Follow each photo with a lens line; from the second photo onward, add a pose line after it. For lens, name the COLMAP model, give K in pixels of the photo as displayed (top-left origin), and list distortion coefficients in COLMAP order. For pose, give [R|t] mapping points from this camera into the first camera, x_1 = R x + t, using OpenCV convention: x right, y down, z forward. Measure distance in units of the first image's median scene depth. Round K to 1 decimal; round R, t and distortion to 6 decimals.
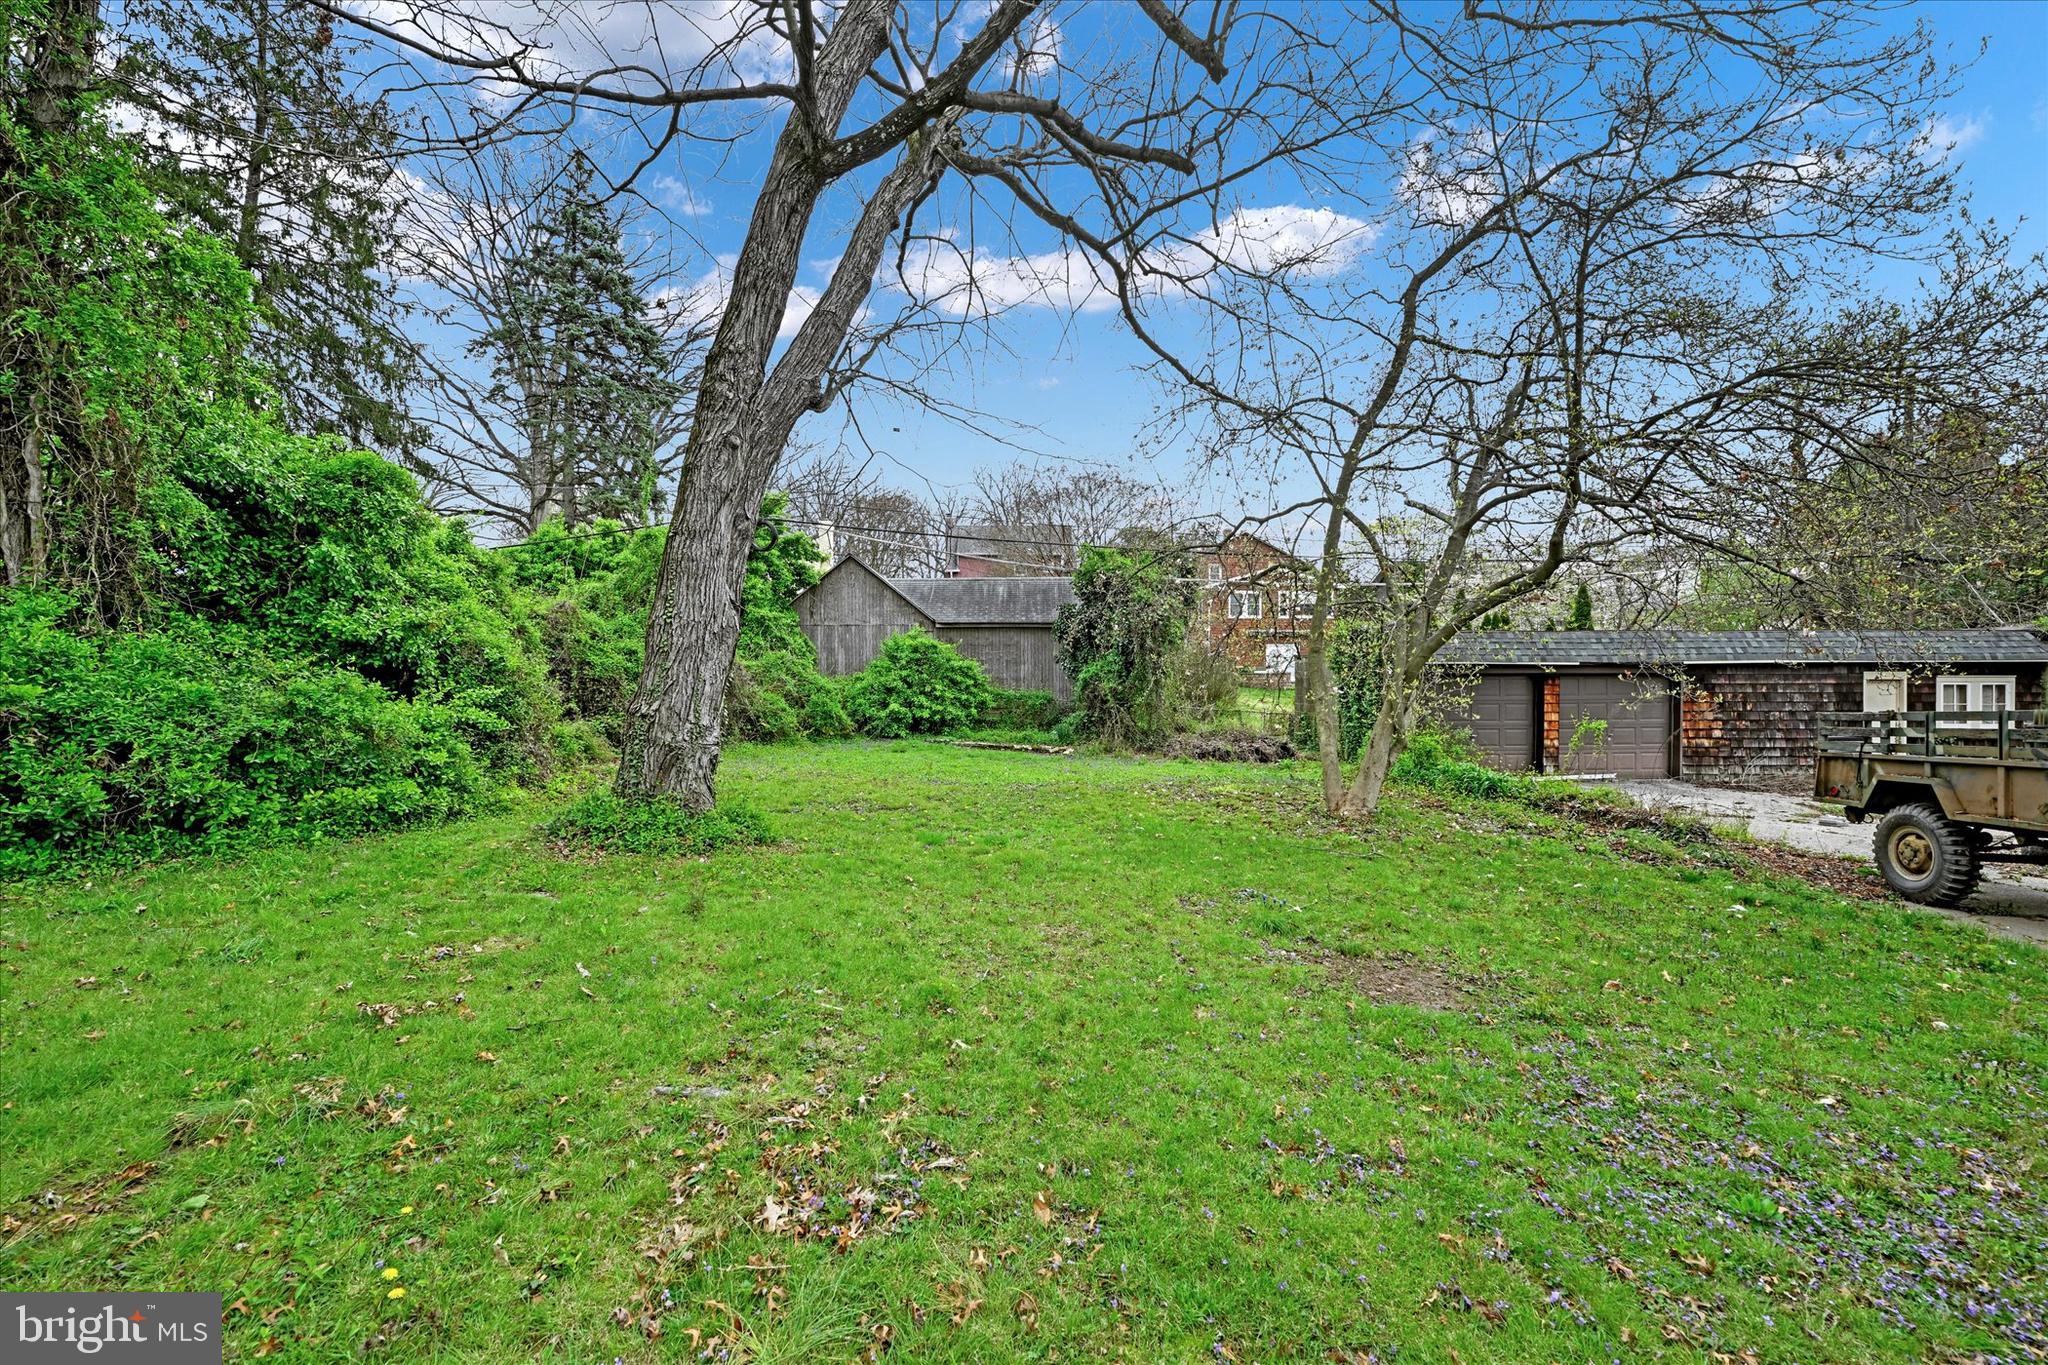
lens RADIAL K [[832.6, 0, 1029.1], [0, 832.6, 686.5], [0, 0, 1]] dist [0.000421, -0.000291]
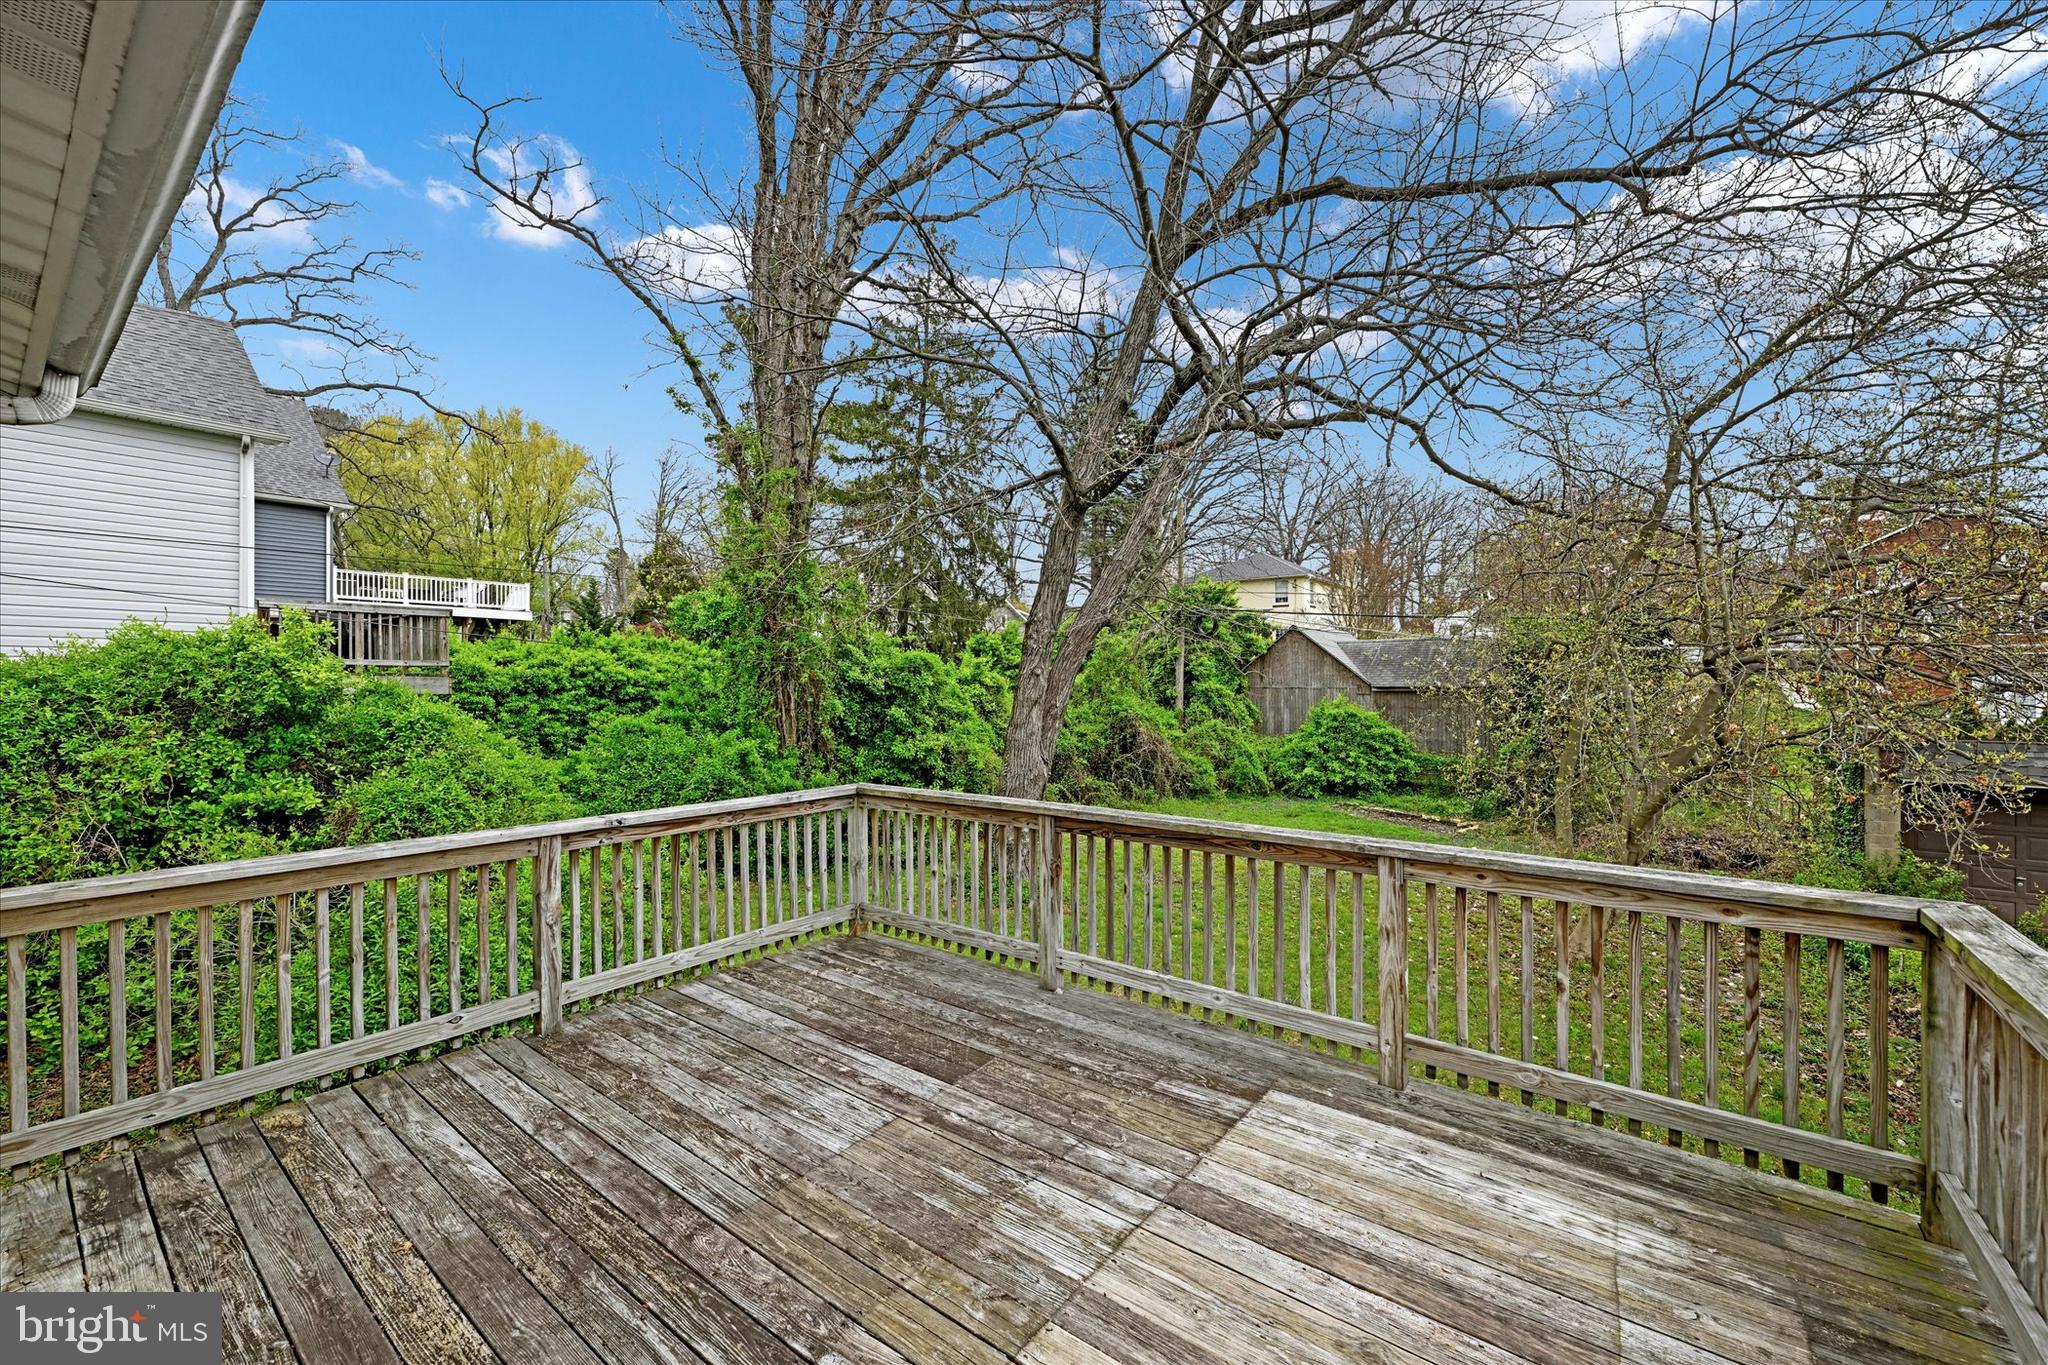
lens RADIAL K [[832.6, 0, 1019.4], [0, 832.6, 684.4], [0, 0, 1]] dist [0.000421, -0.000291]
pose [[0.773103, 0.001637, -0.634278, 0.249220], [-0.001228, 0.999999, 0.001084, -0.092529], [0.634279, -0.000060, 0.773104, -0.129969]]
